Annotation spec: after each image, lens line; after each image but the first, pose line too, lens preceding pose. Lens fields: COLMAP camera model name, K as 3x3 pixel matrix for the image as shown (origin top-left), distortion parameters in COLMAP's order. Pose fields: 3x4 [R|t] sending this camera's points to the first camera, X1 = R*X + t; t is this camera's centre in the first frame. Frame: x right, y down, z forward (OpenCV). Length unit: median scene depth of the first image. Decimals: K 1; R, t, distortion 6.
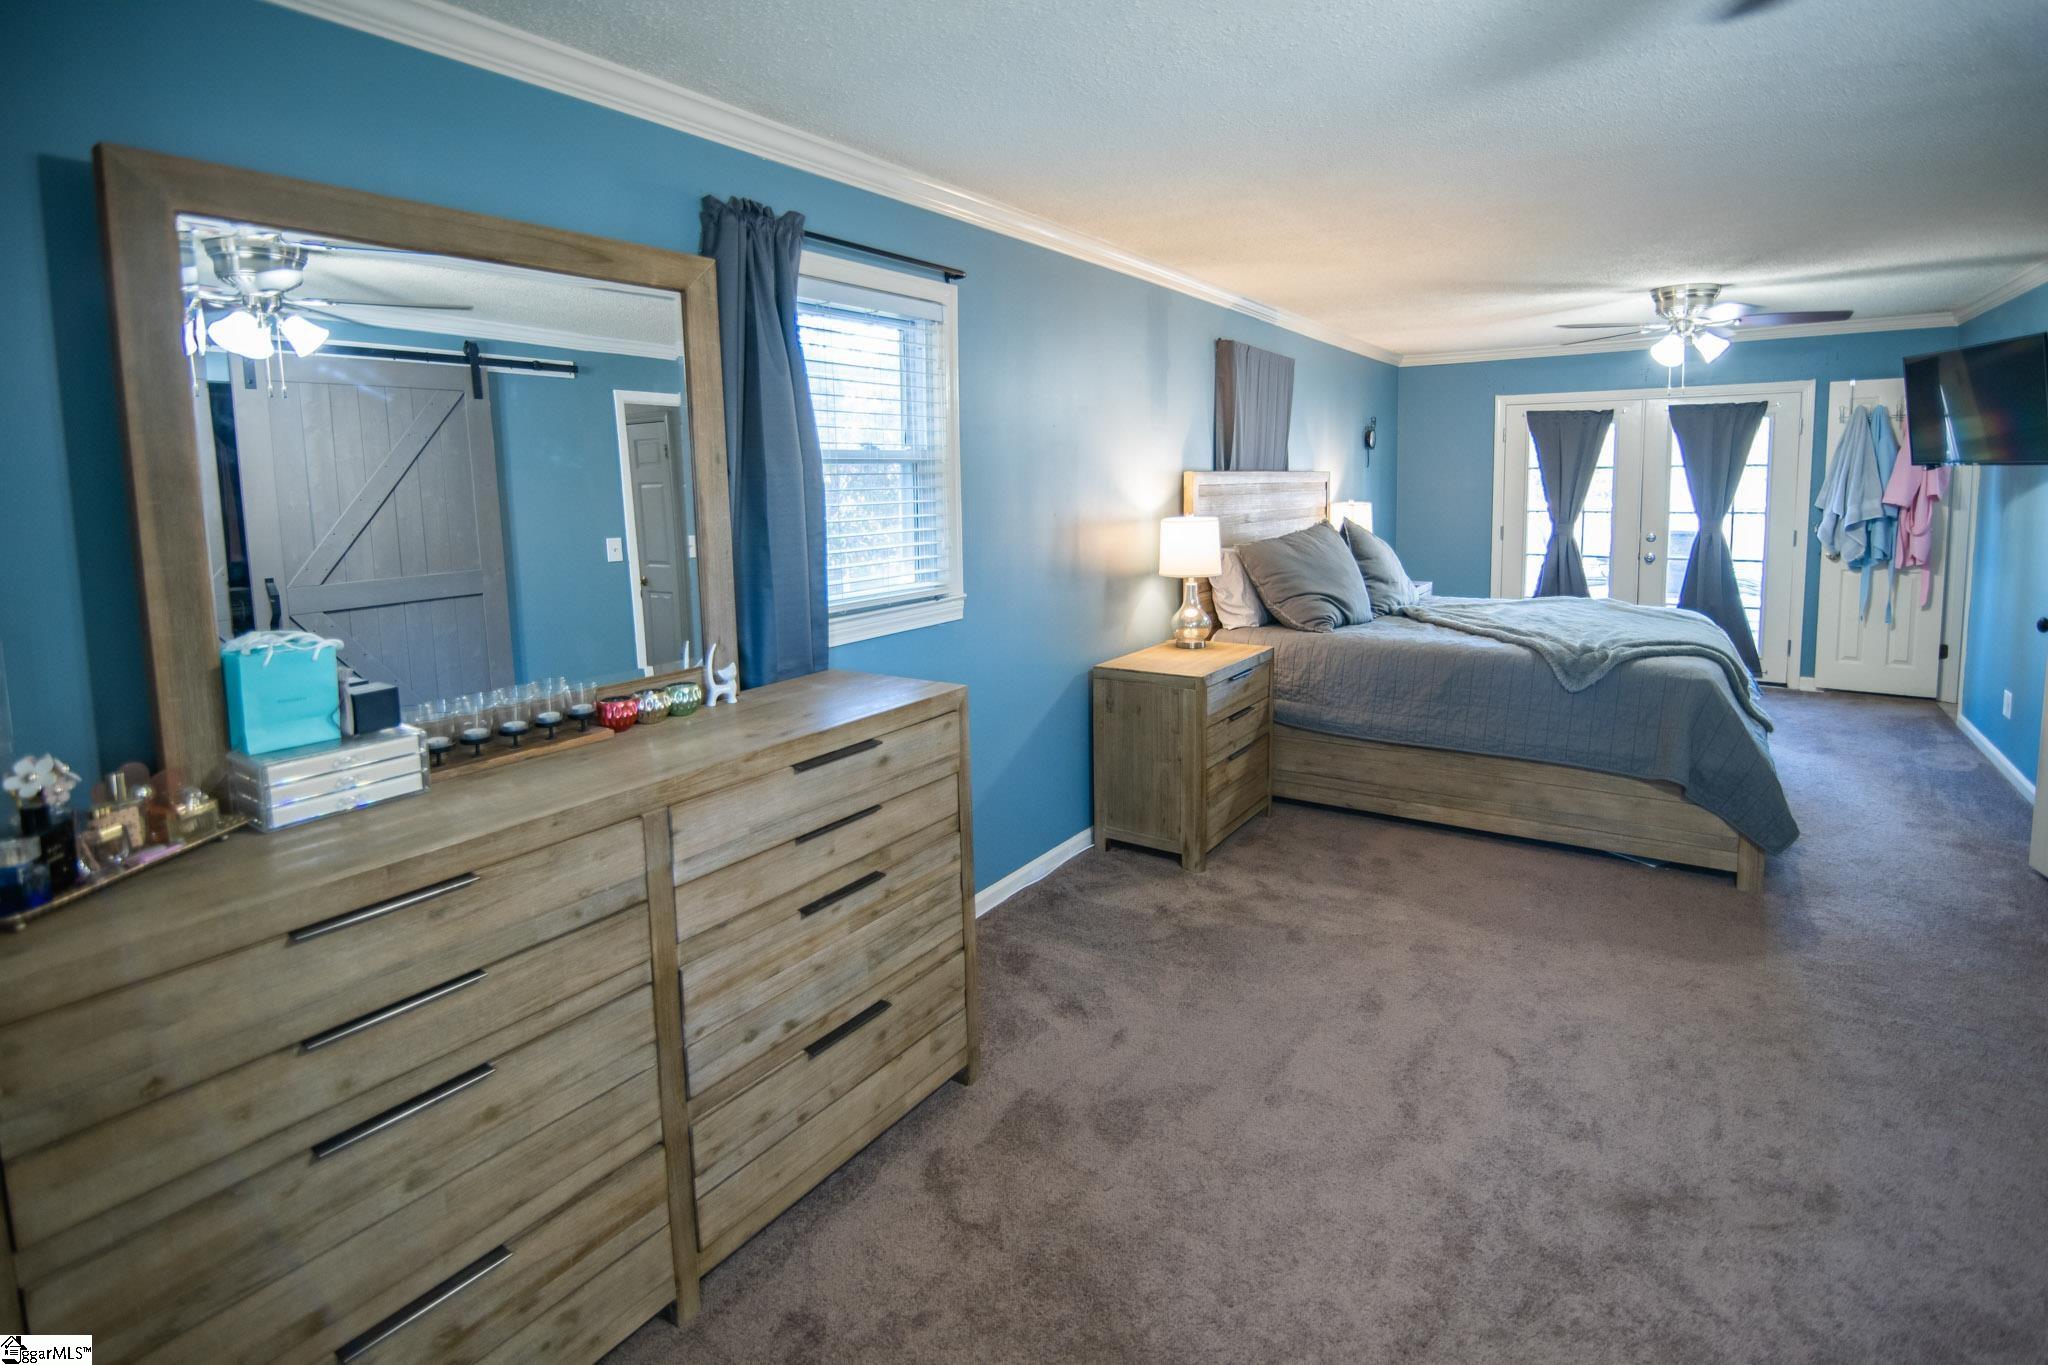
lens RADIAL K [[892.6, 0, 1021.2], [0, 892.6, 636.9], [0, 0, 1]] dist [-0.015588, 0.000167]
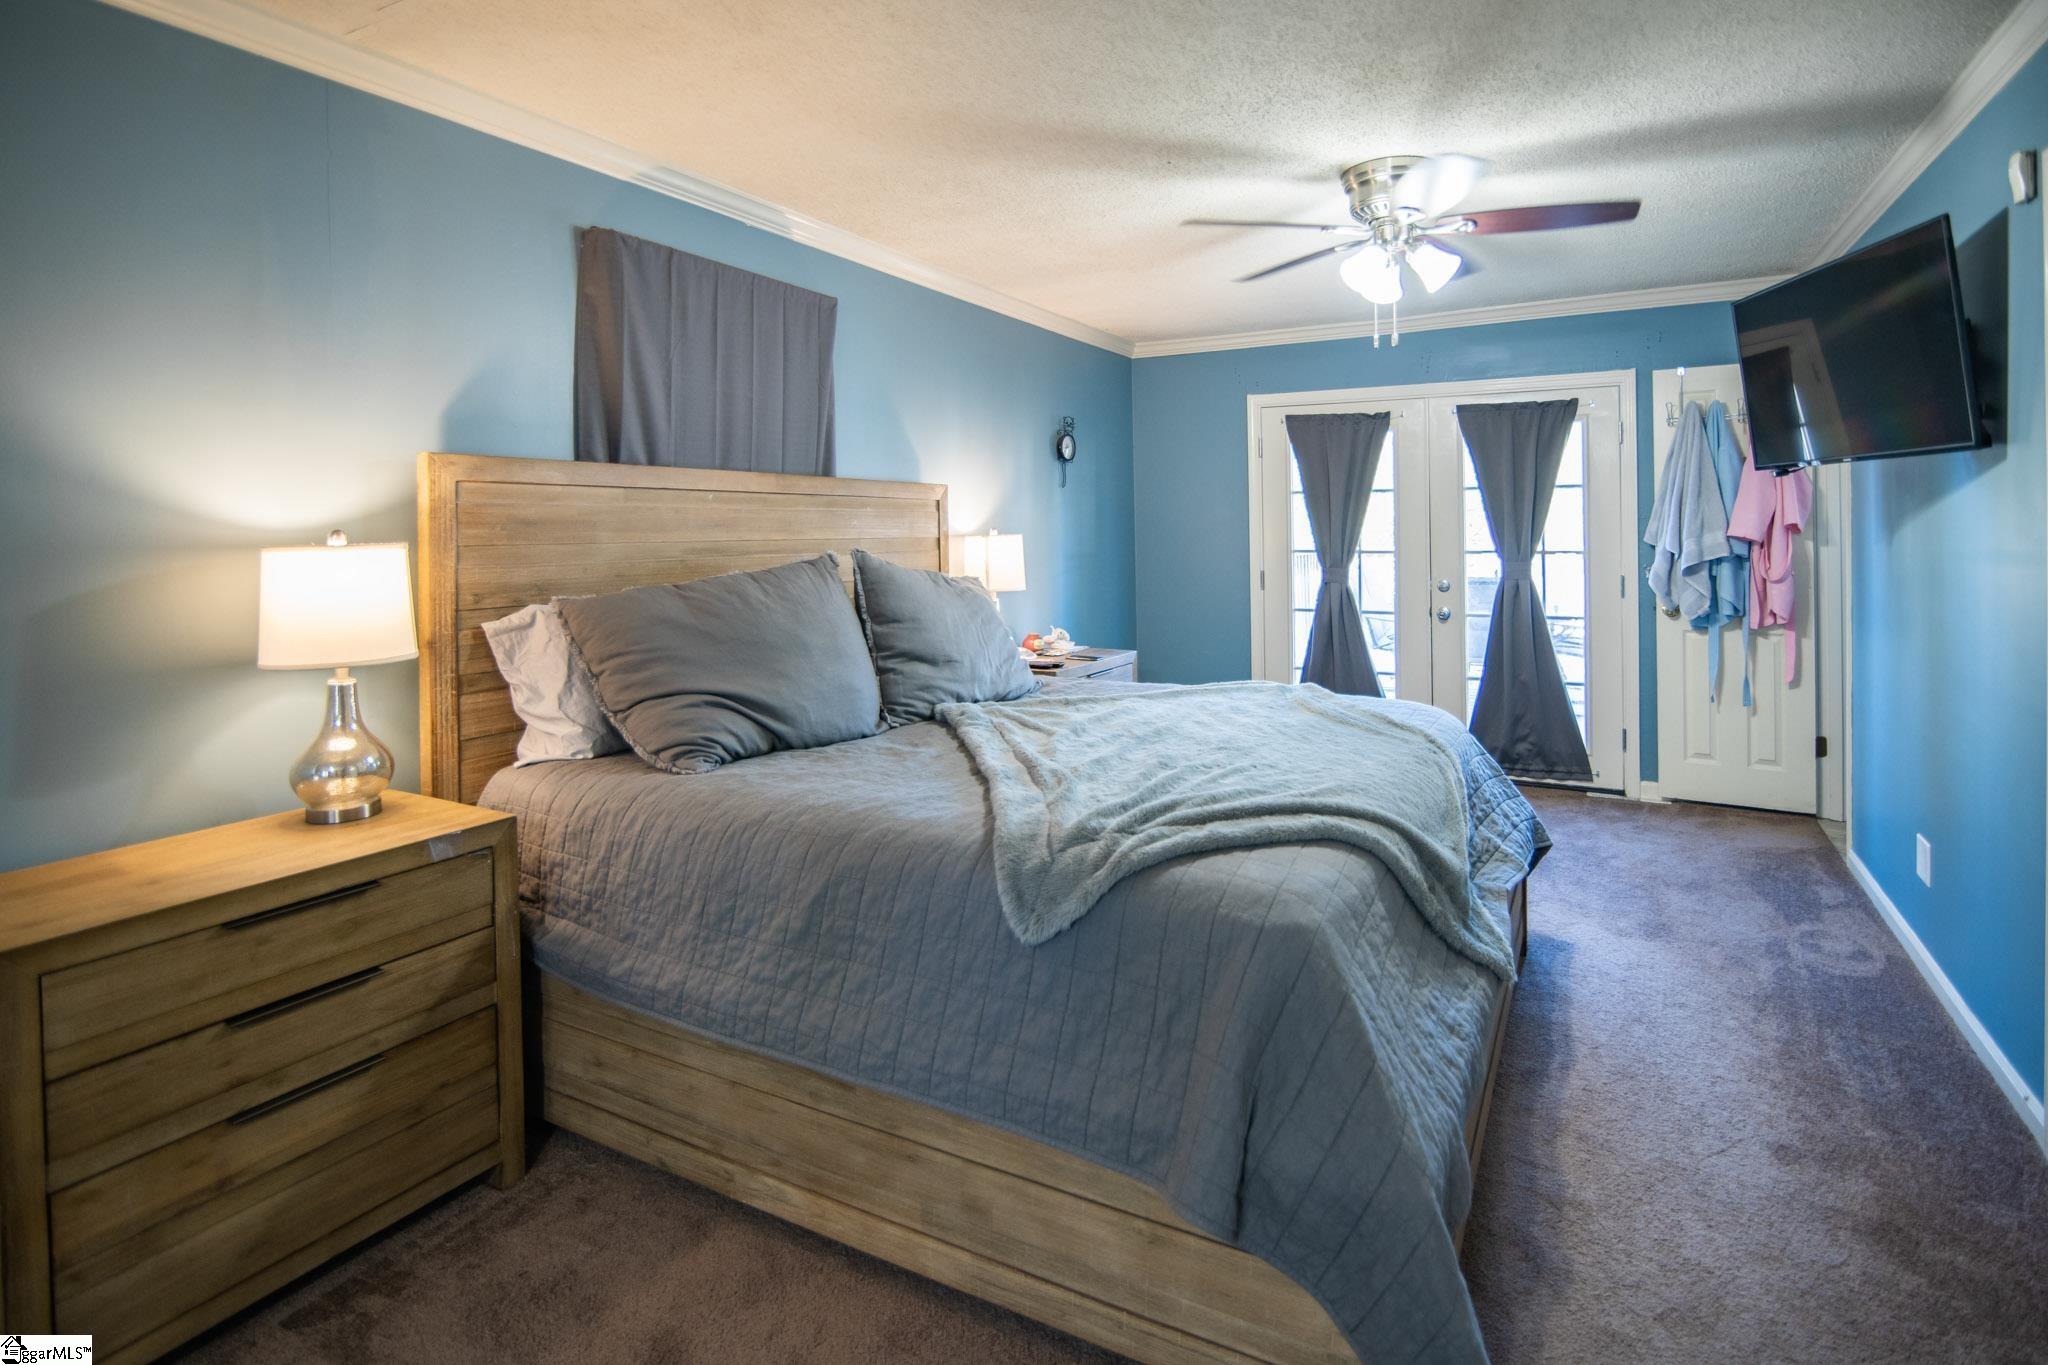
lens RADIAL K [[975.8, 0, 1018.7], [0, 975.8, 622.9], [0, 0, 1]] dist [-0.019841, 0.000307]
pose [[0.993075, -0.003475, 0.117431, 0.327475], [0.012371, 0.997098, -0.075118, -0.032241], [-0.116829, 0.076051, 0.990236, 0.308817]]
